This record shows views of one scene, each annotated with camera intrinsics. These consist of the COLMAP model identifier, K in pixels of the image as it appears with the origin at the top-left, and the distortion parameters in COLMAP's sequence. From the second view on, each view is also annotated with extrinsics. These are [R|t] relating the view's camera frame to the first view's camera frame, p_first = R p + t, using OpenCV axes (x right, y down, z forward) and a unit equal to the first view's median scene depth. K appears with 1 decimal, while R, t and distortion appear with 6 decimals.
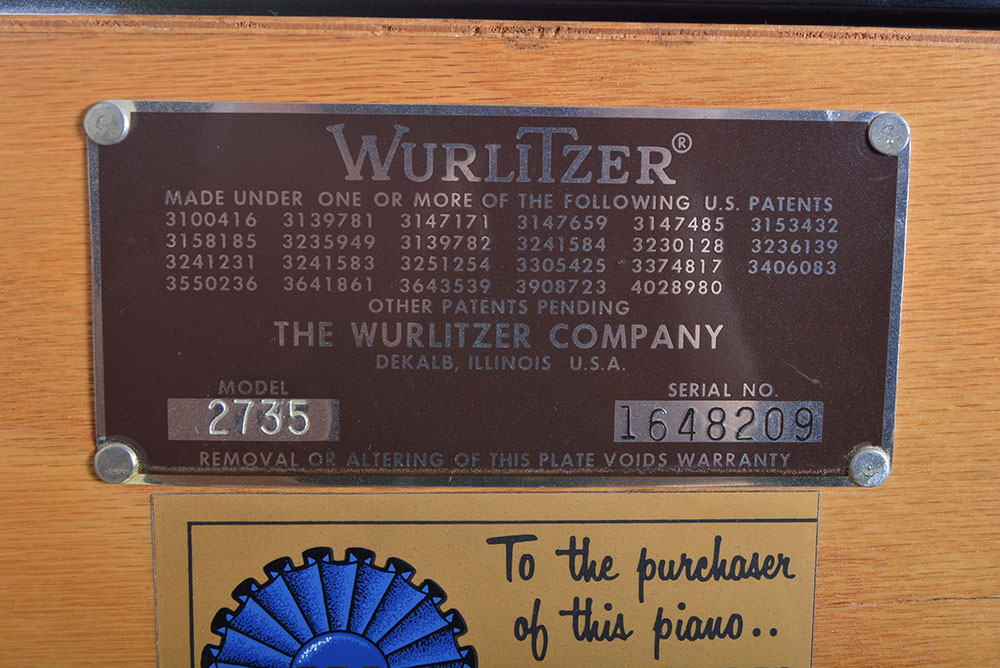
lens RADIAL K [[1375.5, 0, 500.6], [0, 1375.5, 335.8], [0, 0, 1]] dist [-0.040887, 0.000000]
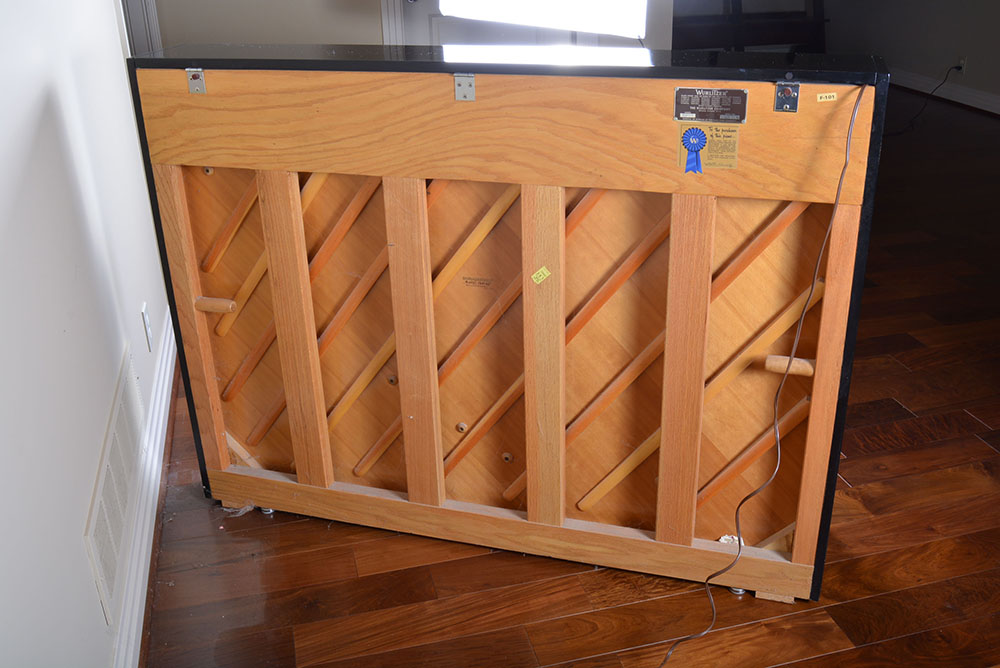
lens RADIAL K [[960.2, 0, 501.1], [0, 960.2, 337.7], [0, 0, 1]] dist [-0.074998, 0.000000]
pose [[0.932972, 0.108738, -0.343131, 1.285043], [-0.011759, 0.961978, 0.272875, -0.304196], [0.359757, -0.250550, 0.898777, -7.100651]]
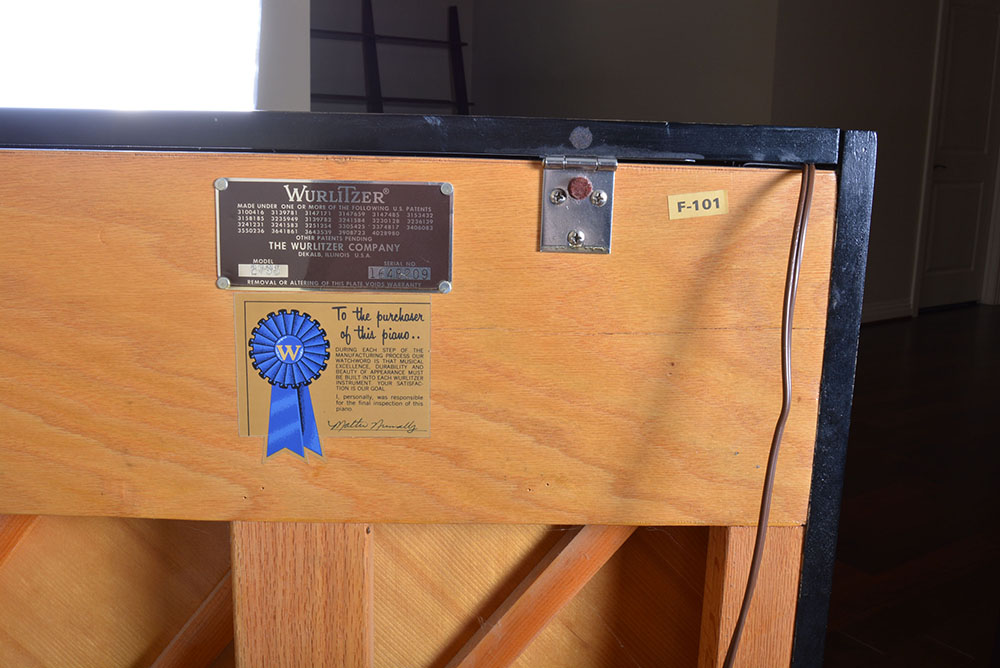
lens RADIAL K [[960.2, 0, 502.5], [0, 960.2, 334.3], [0, 0, 1]] dist [-0.074998, 0.000000]
pose [[0.999862, 0.013453, -0.009784, 0.446000], [-0.013035, 0.999050, 0.041579, 0.113401], [0.010334, -0.041445, 0.999087, -1.393648]]
